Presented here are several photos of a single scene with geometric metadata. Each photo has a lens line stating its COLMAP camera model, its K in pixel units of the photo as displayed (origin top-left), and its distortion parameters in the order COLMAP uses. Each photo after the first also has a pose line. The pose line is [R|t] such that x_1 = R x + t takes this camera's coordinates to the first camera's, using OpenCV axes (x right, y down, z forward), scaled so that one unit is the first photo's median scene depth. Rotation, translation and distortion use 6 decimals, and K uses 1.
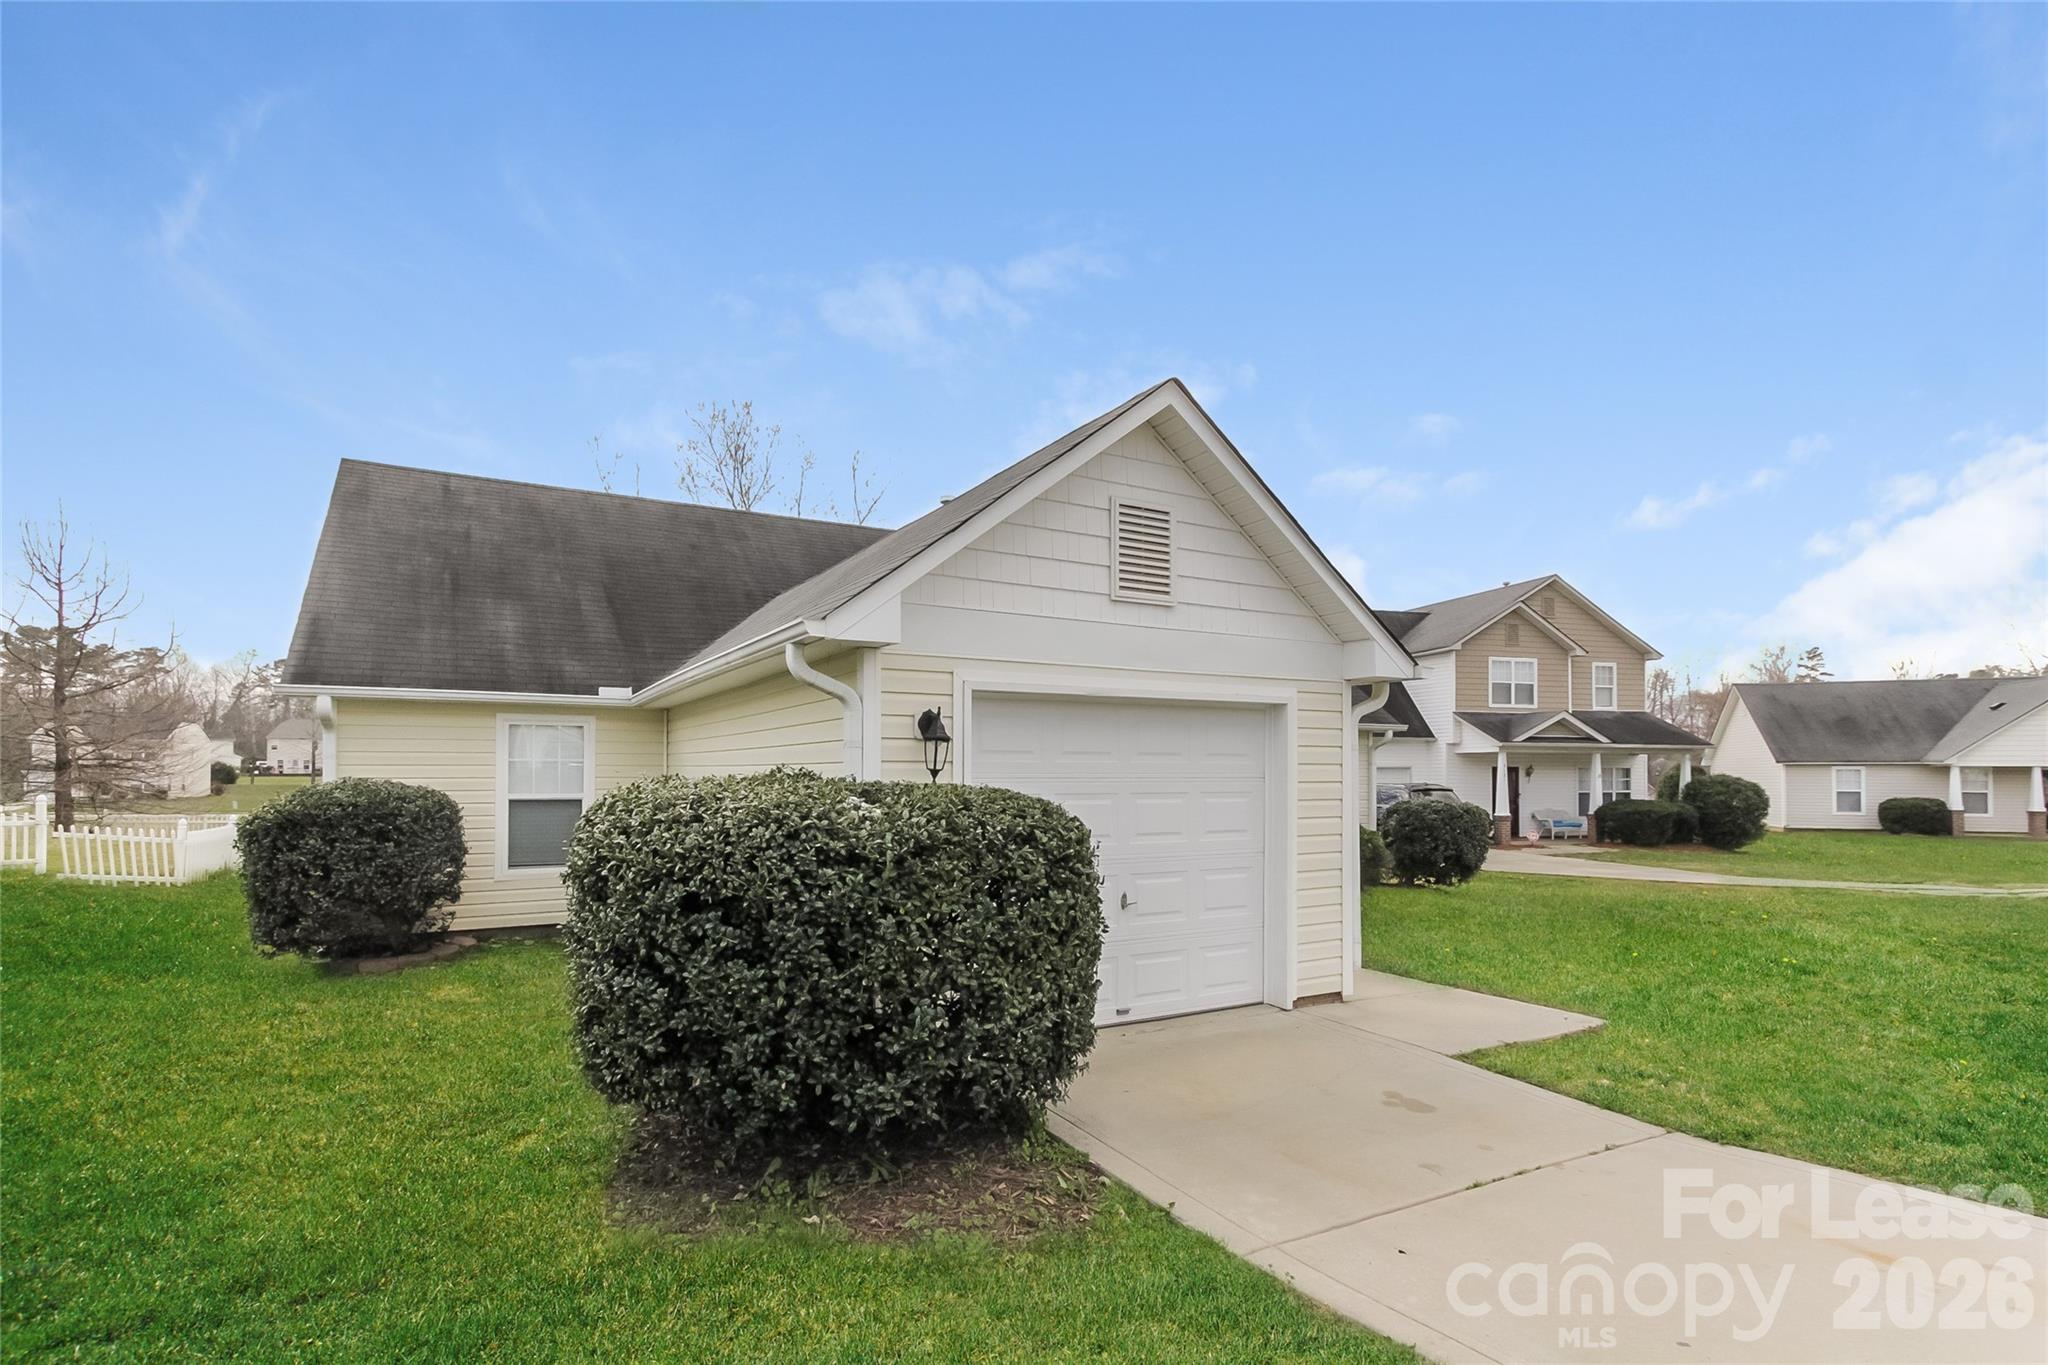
lens RADIAL K [[959.7, 0, 1024.0], [0, 959.7, 682.5], [0, 0, 1]] dist [-0.001784, -0.000904]
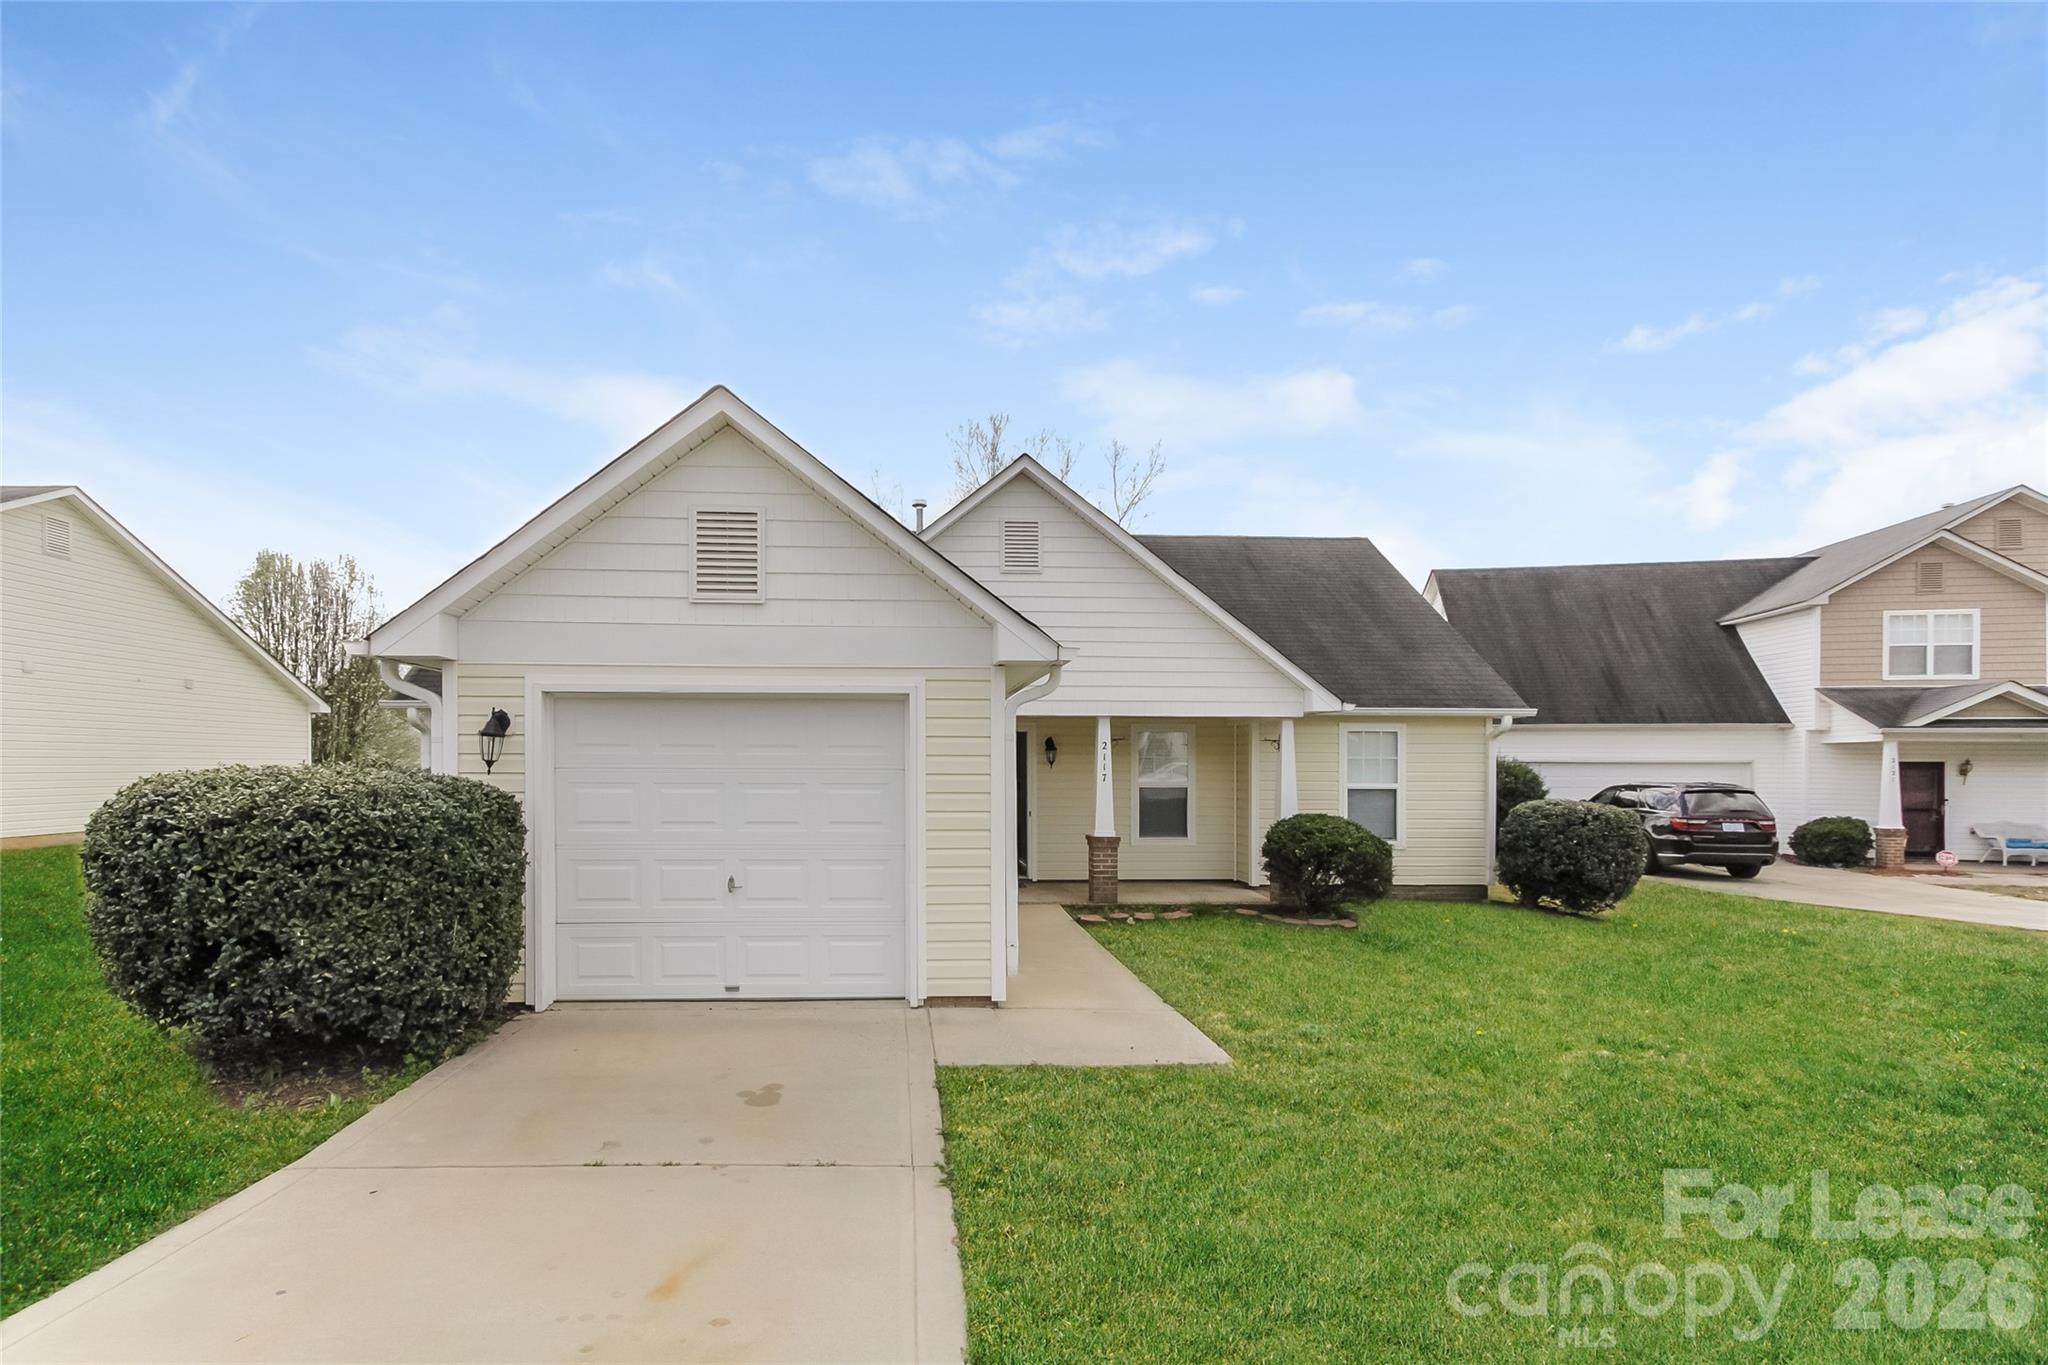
lens RADIAL K [[971.7, 0, 1033.3], [0, 971.7, 703.3], [0, 0, 1]] dist [0.010650, -0.000397]
pose [[0.898860, -0.024990, -0.437522, 0.632610], [0.037215, 0.999119, 0.019389, 0.013213], [0.436652, -0.033710, 0.898999, 0.132587]]
